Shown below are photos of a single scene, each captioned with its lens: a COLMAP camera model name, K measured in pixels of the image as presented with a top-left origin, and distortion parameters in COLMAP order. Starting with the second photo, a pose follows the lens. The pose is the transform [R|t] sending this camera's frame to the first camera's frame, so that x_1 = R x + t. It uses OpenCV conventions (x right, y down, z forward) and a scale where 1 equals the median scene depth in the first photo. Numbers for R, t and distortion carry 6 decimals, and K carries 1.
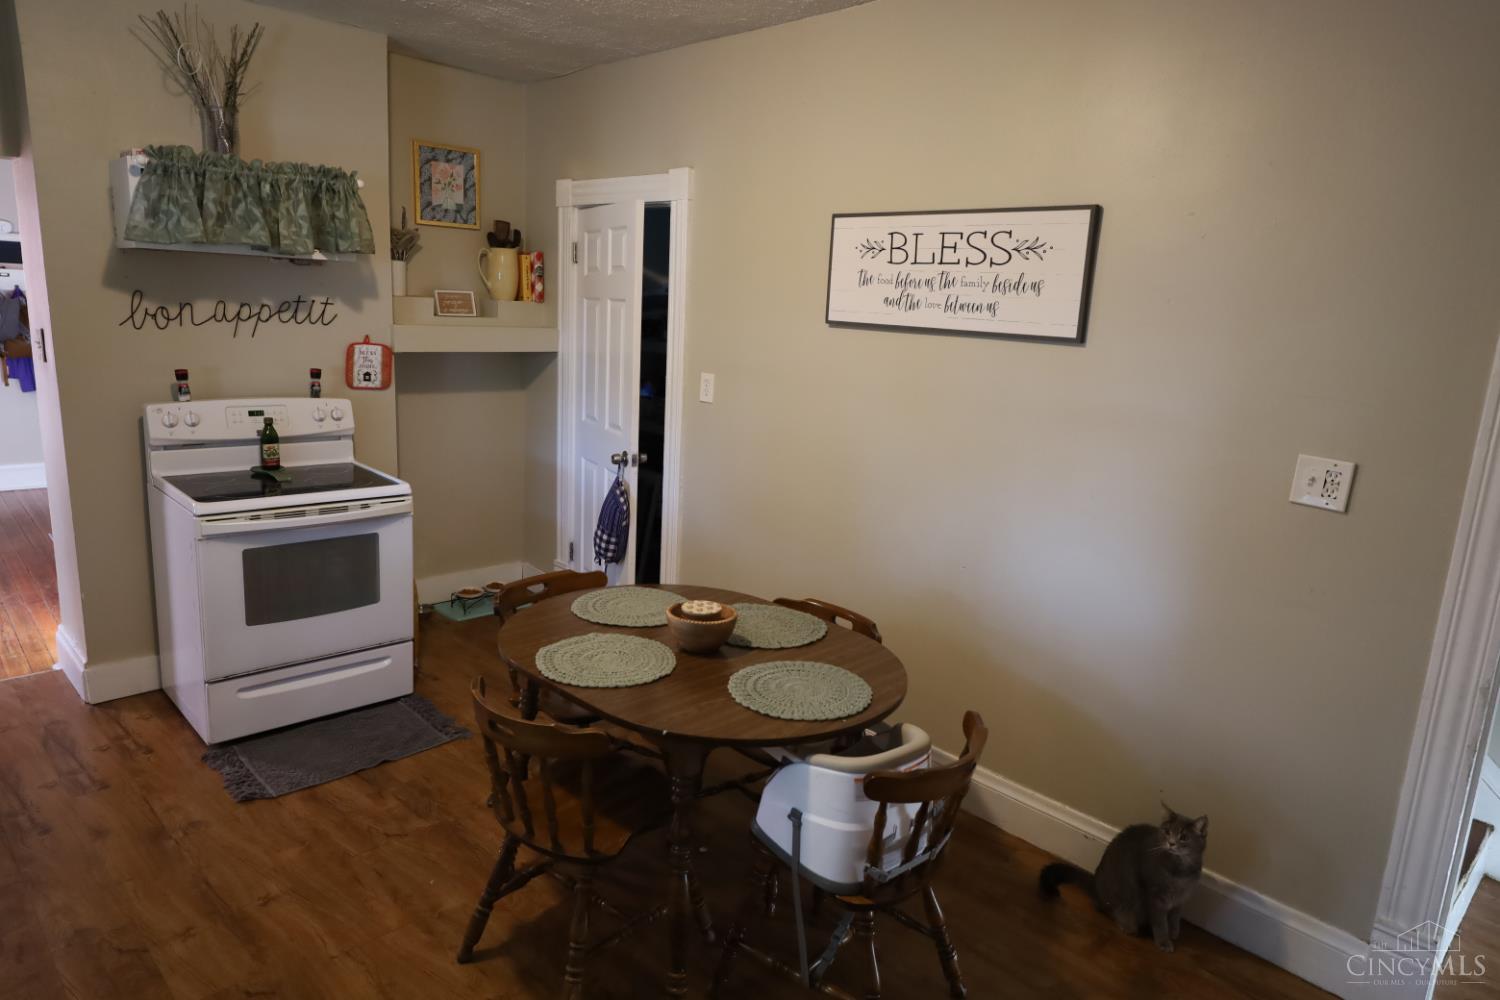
lens RADIAL K [[922.0, 0, 753.9], [0, 922.0, 499.3], [0, 0, 1]] dist [-0.002141, -0.001413]
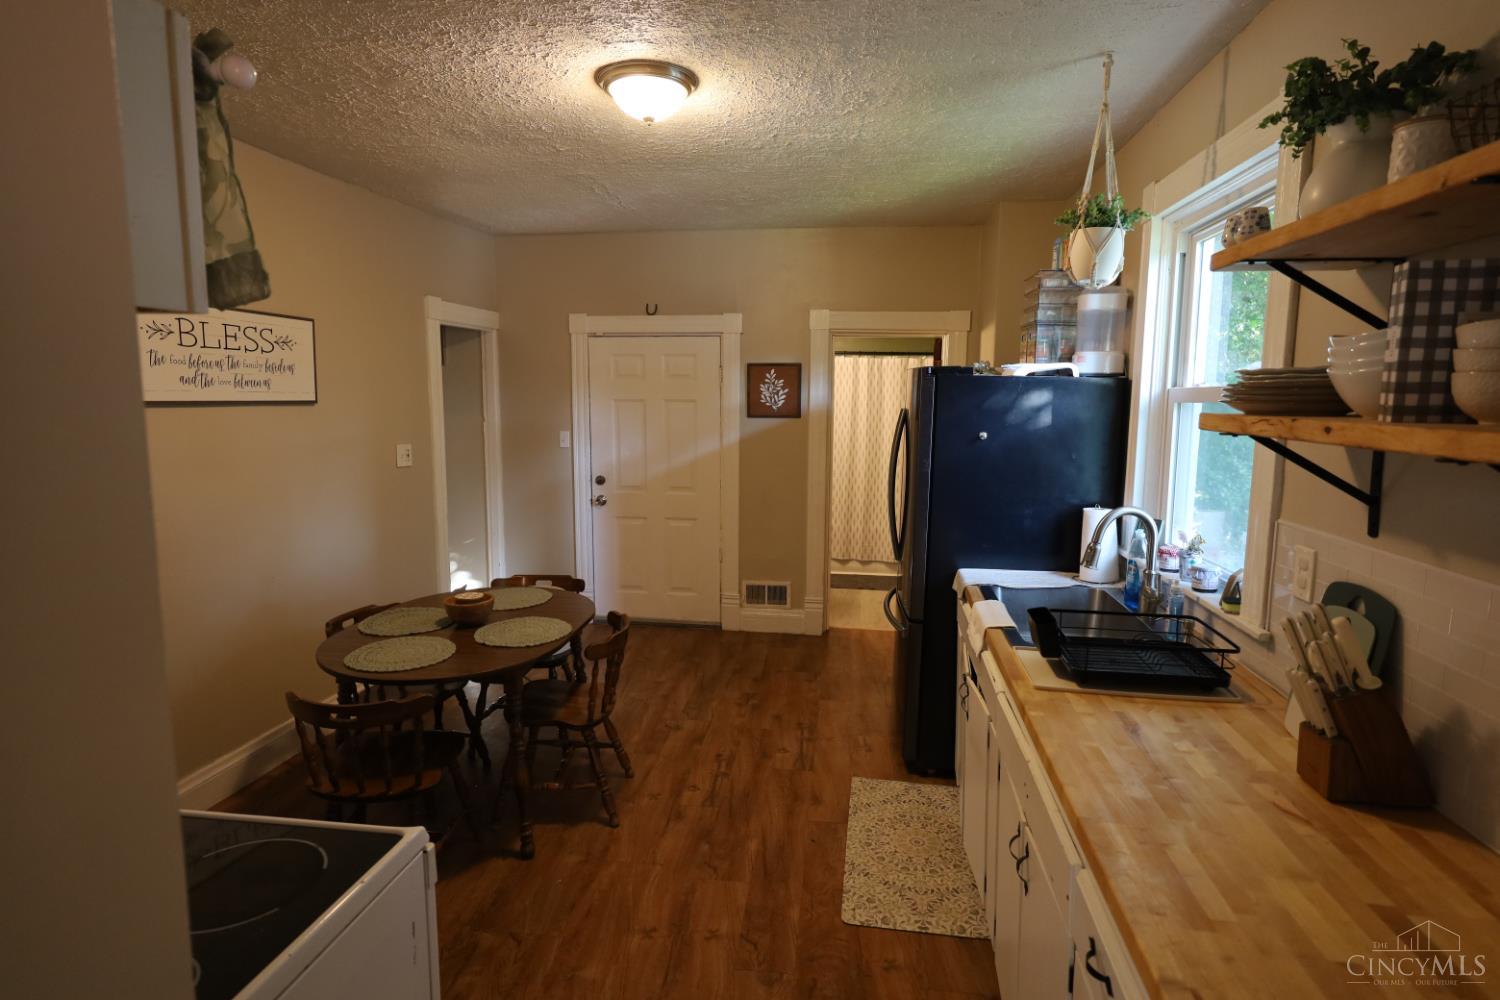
lens RADIAL K [[779.6, 0, 748.1], [0, 779.6, 493.8], [0, 0, 1]] dist [-0.000101, -0.000761]
pose [[-0.605911, -0.156572, 0.779973, -0.898663], [0.125385, 0.949391, 0.287985, -0.240420], [-0.785590, 0.272290, -0.555614, 0.916462]]
